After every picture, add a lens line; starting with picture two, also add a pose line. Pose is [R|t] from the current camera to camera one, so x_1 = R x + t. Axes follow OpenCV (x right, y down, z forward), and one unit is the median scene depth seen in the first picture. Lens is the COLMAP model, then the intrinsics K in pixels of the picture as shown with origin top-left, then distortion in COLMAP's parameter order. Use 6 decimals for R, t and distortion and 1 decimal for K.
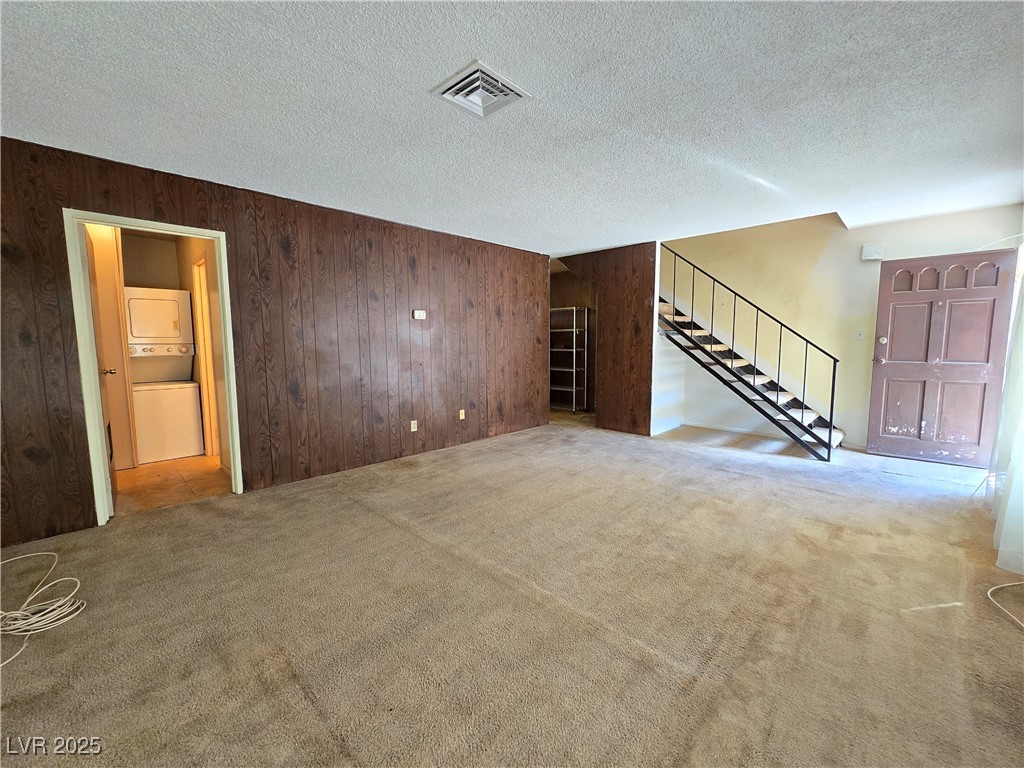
lens RADIAL K [[426.4, 0, 509.1], [0, 426.4, 382.4], [0, 0, 1]] dist [0.002376, 0.001999]
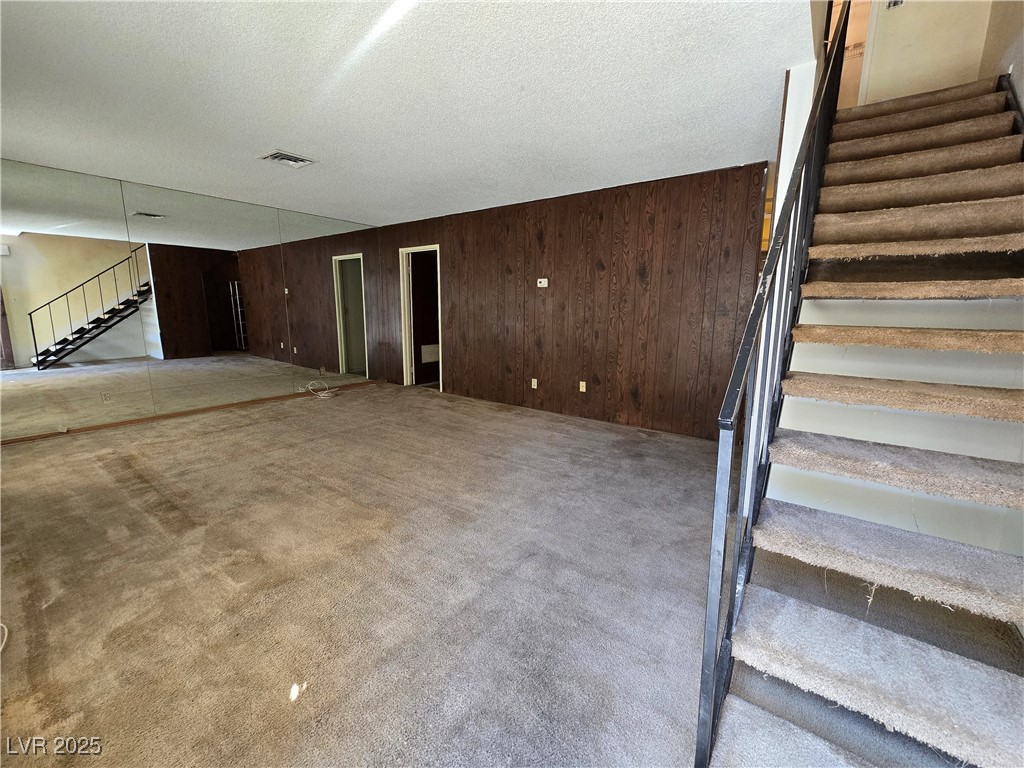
lens RADIAL K [[426.4, 0, 529.8], [0, 426.4, 383.6], [0, 0, 1]] dist [0.002376, 0.001999]
pose [[0.146015, 0.179889, -0.972790, 0.874788], [-0.106616, 0.980463, 0.165305, -0.083319], [0.983521, 0.079578, 0.162341, 0.808234]]
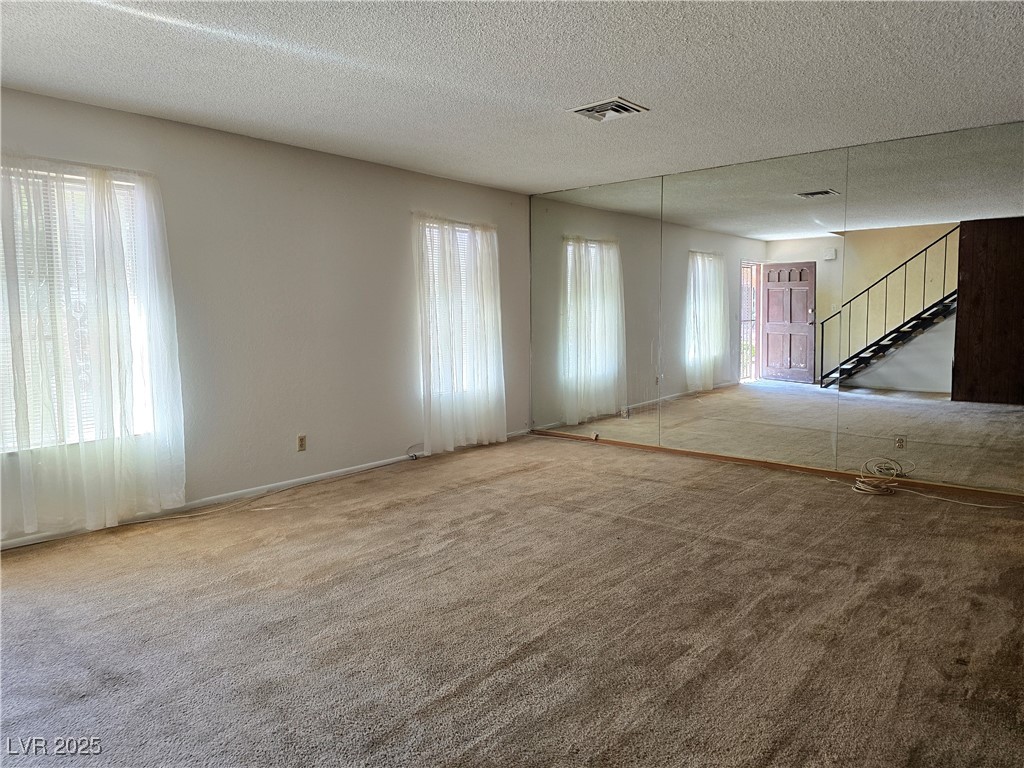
lens RADIAL K [[693.9, 0, 515.4], [0, 693.9, 384.8], [0, 0, 1]] dist [0.047504, -0.035644]
pose [[-0.998294, 0.013749, -0.056740, 0.156761], [0.001866, 0.978893, 0.204365, -0.148306], [0.058352, 0.203910, -0.977249, 1.402070]]
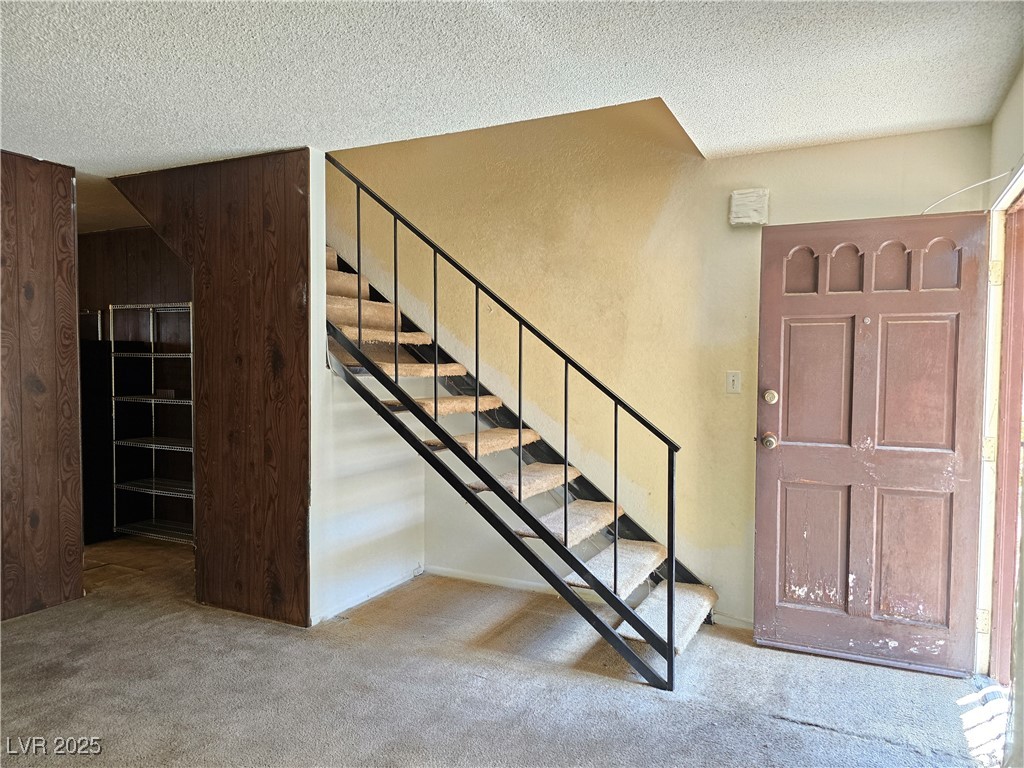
lens RADIAL K [[693.9, 0, 511.4], [0, 693.9, 387.8], [0, 0, 1]] dist [0.047504, -0.035644]
pose [[0.955943, 0.003631, 0.293529, 0.377006], [0.014774, 0.998061, -0.060461, -0.065222], [-0.293179, 0.062134, 0.954036, 0.356391]]
